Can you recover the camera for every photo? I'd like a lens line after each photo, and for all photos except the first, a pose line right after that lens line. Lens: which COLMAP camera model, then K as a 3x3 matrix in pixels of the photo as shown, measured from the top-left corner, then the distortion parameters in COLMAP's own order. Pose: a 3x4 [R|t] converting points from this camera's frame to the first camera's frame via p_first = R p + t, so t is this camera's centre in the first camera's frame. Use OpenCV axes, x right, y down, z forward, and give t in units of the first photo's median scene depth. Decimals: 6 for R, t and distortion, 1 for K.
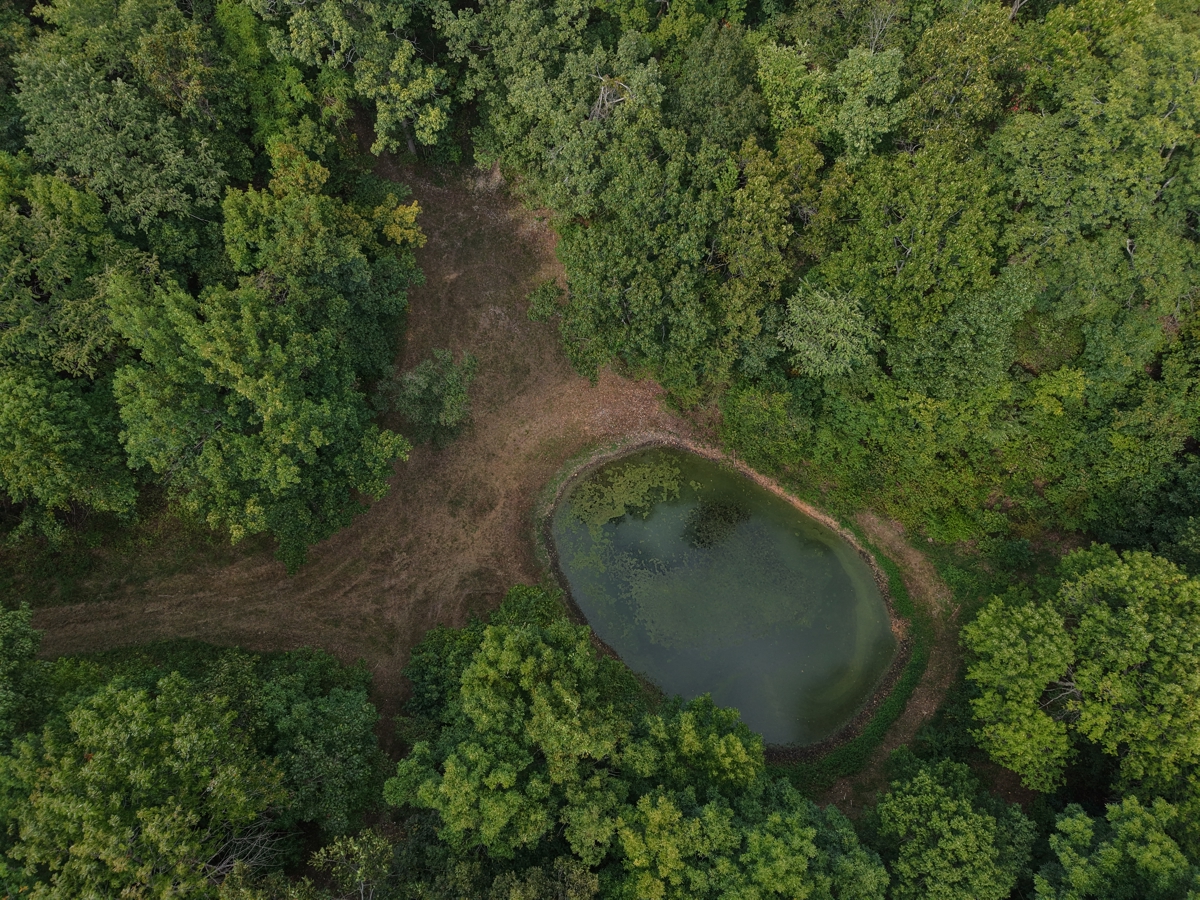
lens RADIAL K [[834.3, 0, 607.3], [0, 834.3, 442.6], [0, 0, 1]] dist [0.009195, -0.003045]
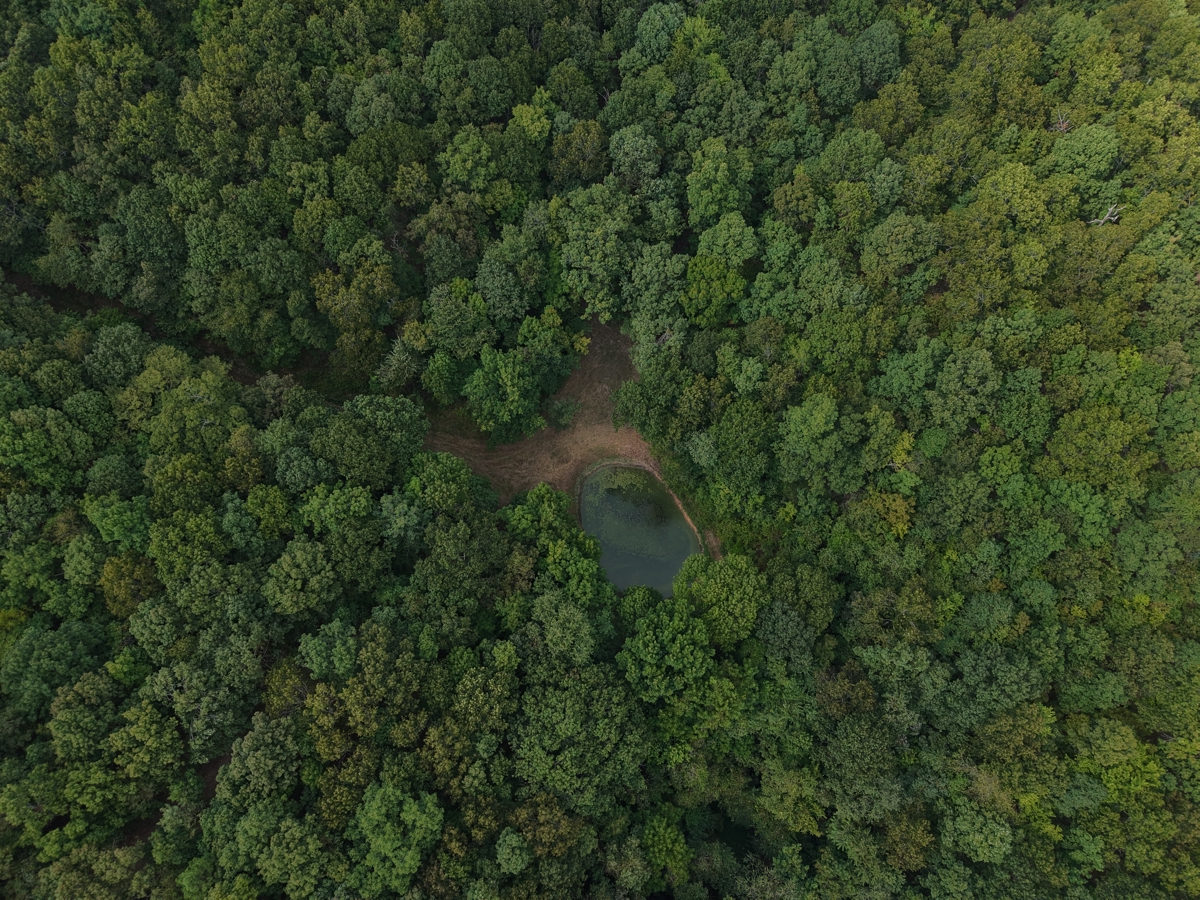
lens RADIAL K [[834.3, 0, 597.0], [0, 834.3, 451.3], [0, 0, 1]] dist [0.009195, -0.003045]
pose [[0.893969, 0.406510, -0.188598, 0.445793], [-0.412679, 0.910849, 0.007144, -0.005663], [0.174688, 0.071444, 0.982028, -1.596080]]
